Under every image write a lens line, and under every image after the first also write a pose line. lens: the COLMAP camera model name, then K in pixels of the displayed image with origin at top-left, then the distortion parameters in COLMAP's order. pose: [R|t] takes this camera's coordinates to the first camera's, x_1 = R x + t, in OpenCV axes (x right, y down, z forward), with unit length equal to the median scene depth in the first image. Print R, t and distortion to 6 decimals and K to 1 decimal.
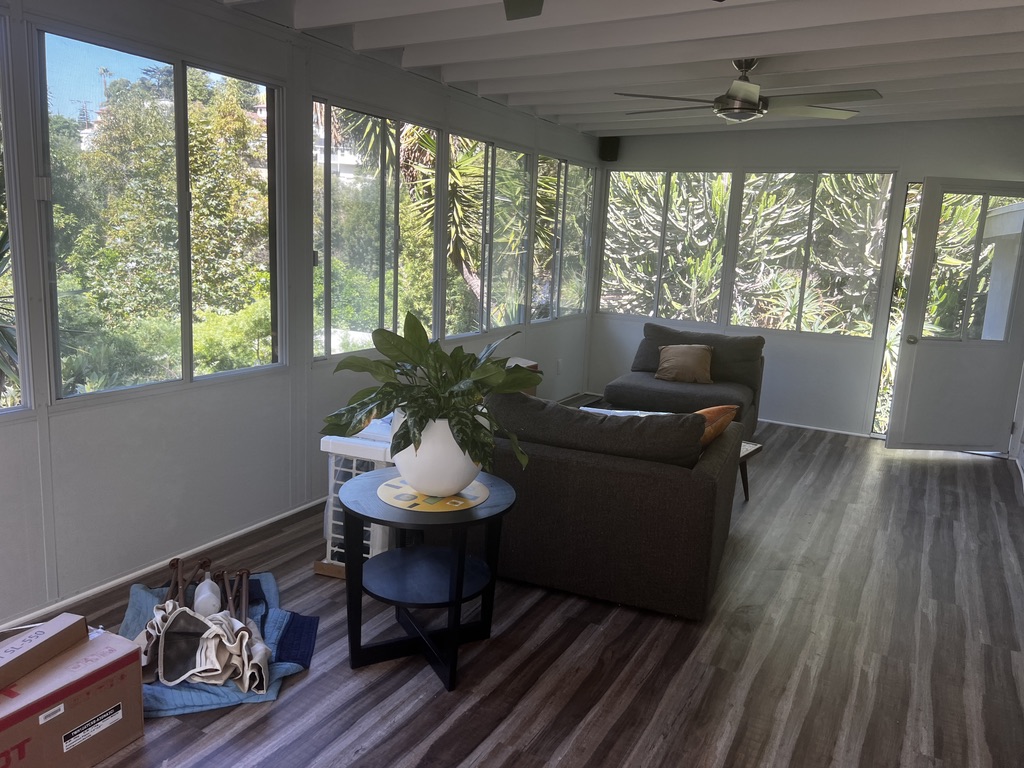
lens RADIAL K [[771.5, 0, 514.2], [0, 771.5, 384.2], [0, 0, 1]] dist [0.049594, -0.061141]
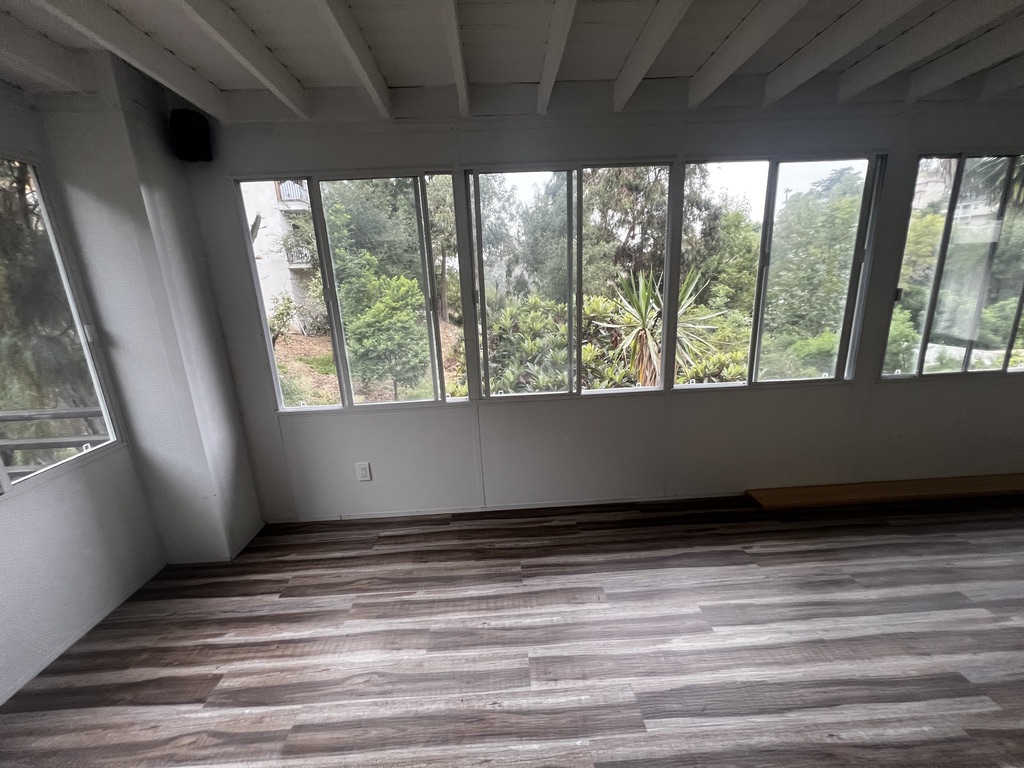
lens RADIAL K [[409.0, 0, 510.5], [0, 409.0, 384.9], [0, 0, 1]] dist [-0.001124, 0.000269]
pose [[0.508393, 0.136283, -0.850273, -0.001946], [-0.096007, 0.990212, 0.101308, -0.037822], [0.855757, 0.030128, 0.516501, 0.202377]]
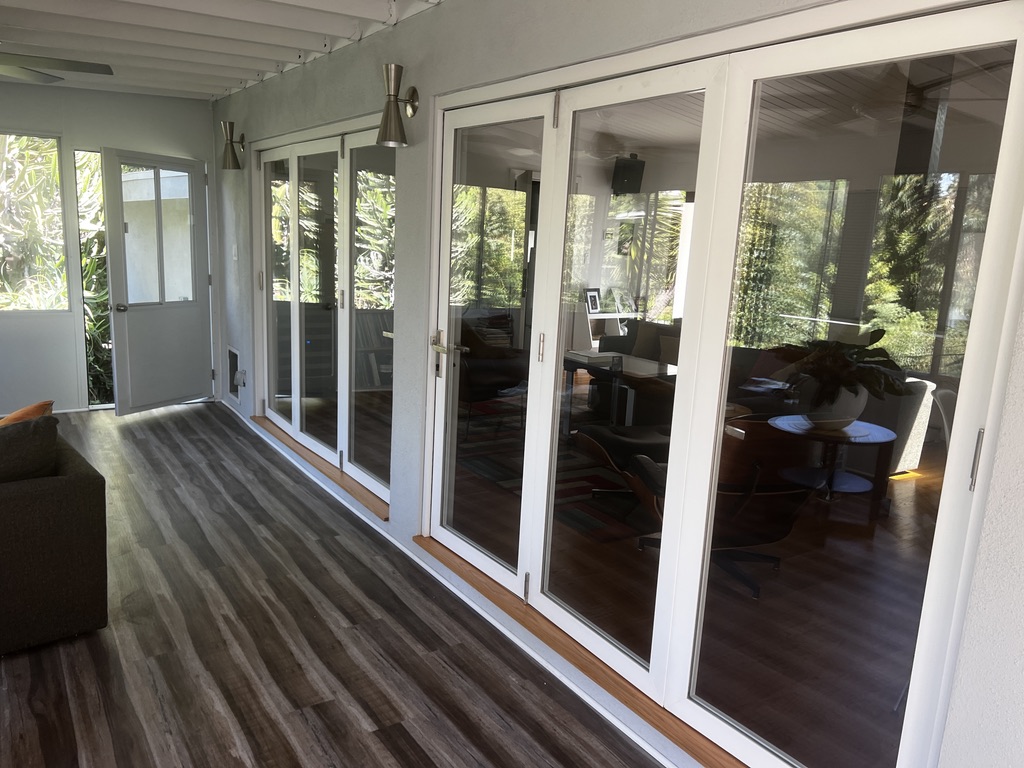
lens RADIAL K [[787.8, 0, 510.7], [0, 787.8, 386.2], [0, 0, 1]] dist [0.042272, -0.001236]
pose [[0.473002, -0.193747, 0.859495, -0.309447], [0.147384, 0.979176, 0.139617, -0.047960], [-0.868647, 0.060637, 0.491707, 0.068132]]
